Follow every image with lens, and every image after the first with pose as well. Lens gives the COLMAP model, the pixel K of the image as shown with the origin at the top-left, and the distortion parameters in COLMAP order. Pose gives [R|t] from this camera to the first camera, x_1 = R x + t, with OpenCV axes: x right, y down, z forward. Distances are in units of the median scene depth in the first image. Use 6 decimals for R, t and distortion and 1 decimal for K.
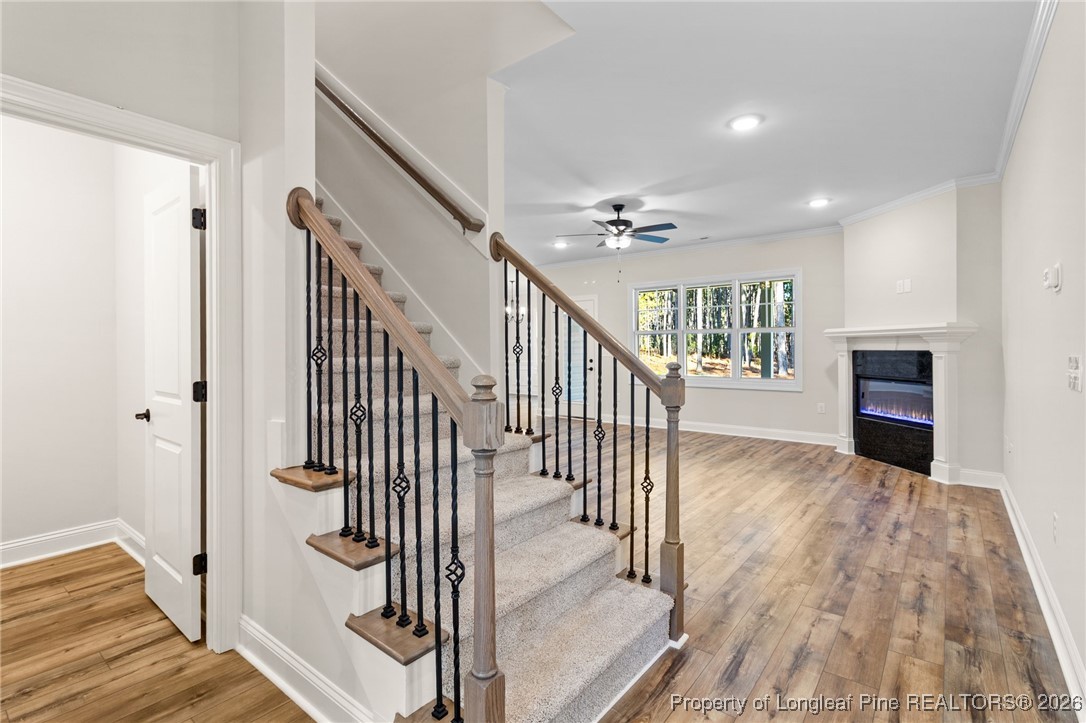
lens RADIAL K [[521.4, 0, 526.1], [0, 521.4, 338.4], [0, 0, 1]] dist [-0.001568, -0.000154]
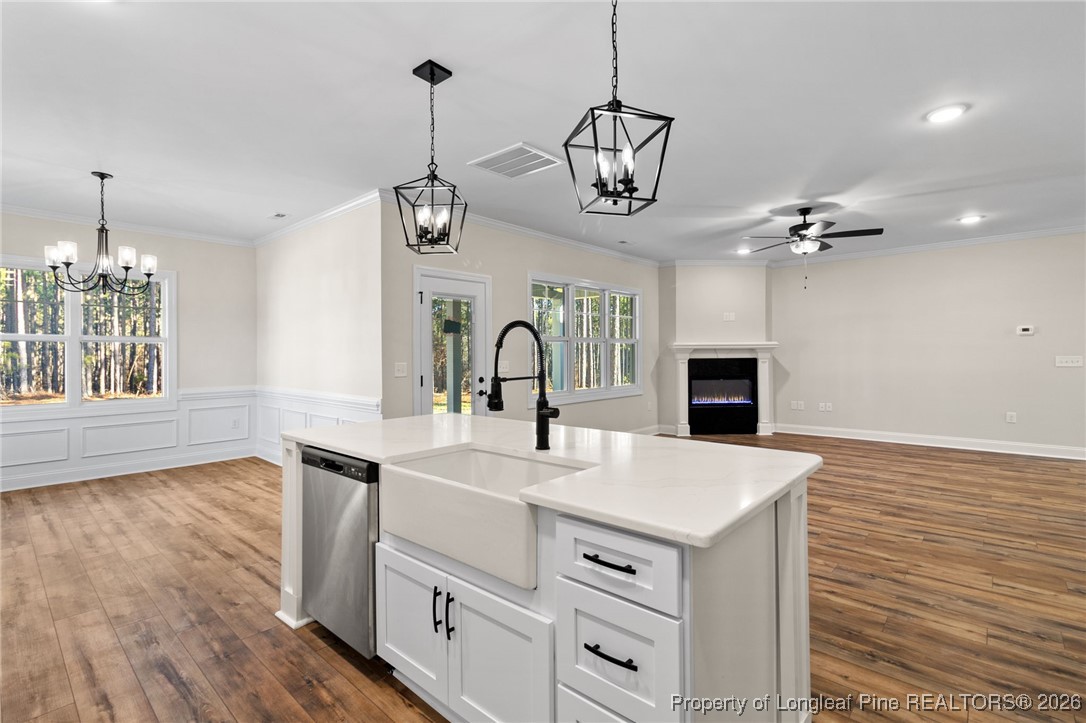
lens RADIAL K [[509.4, 0, 546.3], [0, 509.4, 358.2], [0, 0, 1]] dist [0.001406, 0.000826]
pose [[0.030703, 0.004577, 0.999518, -0.800773], [-0.003931, 0.999982, -0.004458, 0.031192], [-0.999521, -0.003792, 0.030720, 1.473987]]
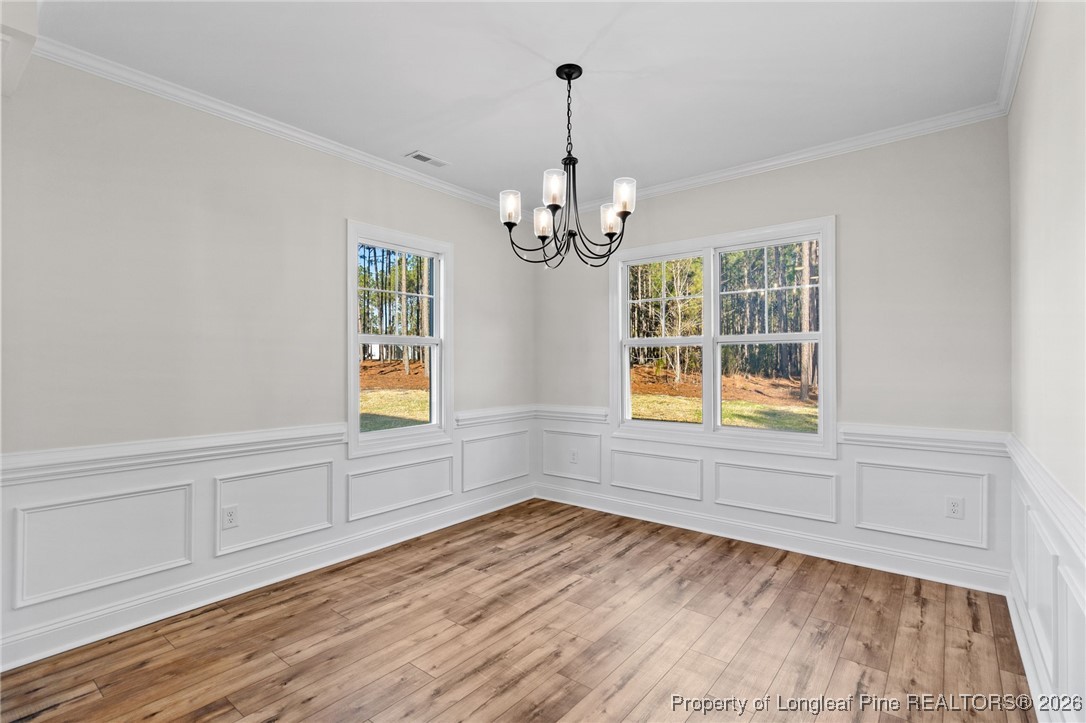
lens RADIAL K [[509.4, 0, 546.3], [0, 509.4, 358.2], [0, 0, 1]] dist [0.001406, 0.000826]
pose [[0.999534, 0.009858, 0.028900, -0.097364], [-0.009863, 0.999951, 0.000023, 0.021604], [-0.028899, -0.000308, 0.999582, 1.692799]]
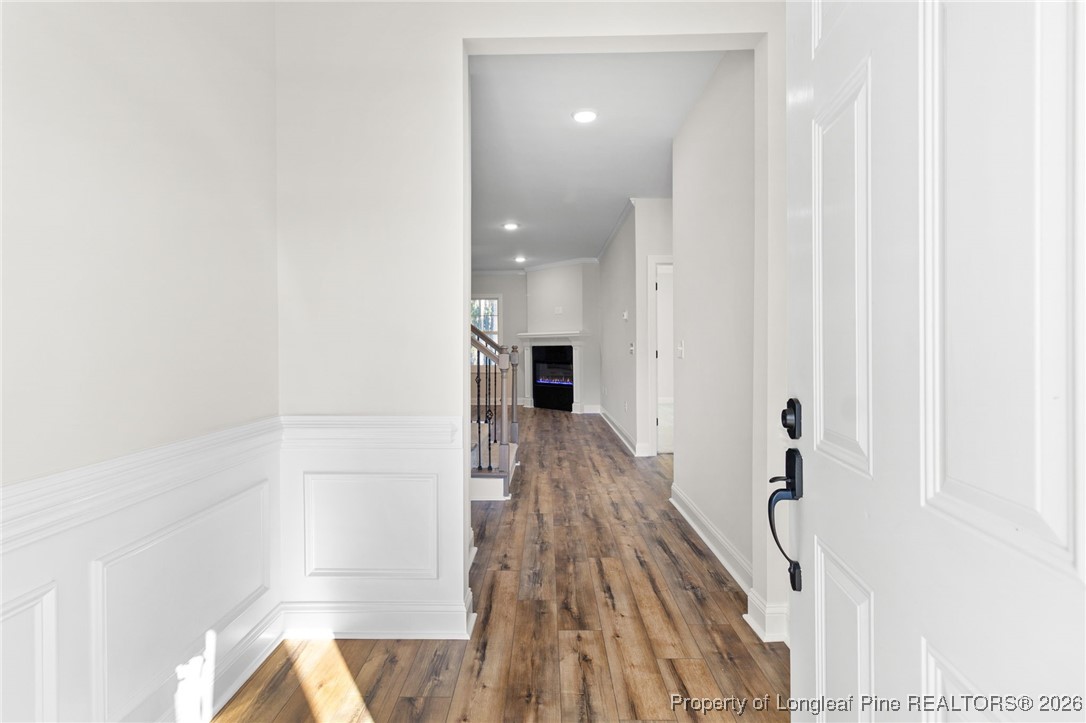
lens RADIAL K [[501.2, 0, 544.6], [0, 501.2, 353.4], [0, 0, 1]] dist [0.000001, 0.000460]
pose [[0.781846, -0.014320, 0.623307, -0.396138], [0.000749, 0.999757, 0.022030, 0.010734], [-0.623471, -0.016758, 0.781667, -0.328085]]
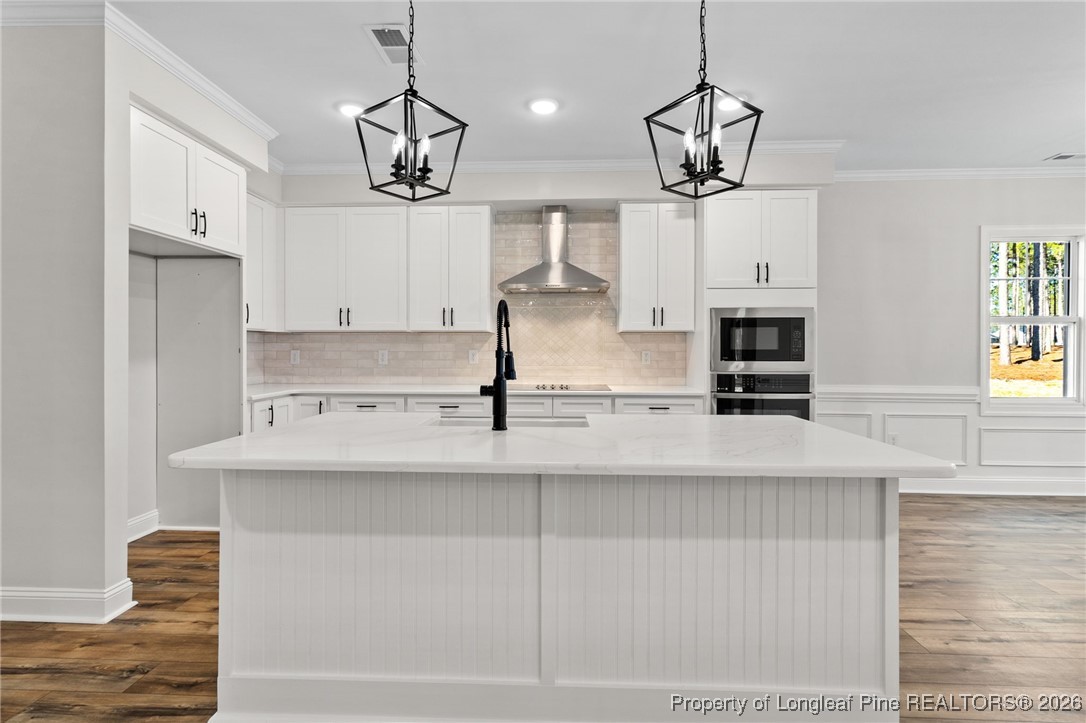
lens RADIAL K [[506.7, 0, 541.9], [0, 506.7, 353.5], [0, 0, 1]] dist [0.001068, 0.000241]
pose [[0.603002, 0.017535, -0.797547, -0.105516], [-0.000389, 0.999765, 0.021687, 0.034547], [0.797739, -0.012767, 0.602867, 1.294852]]
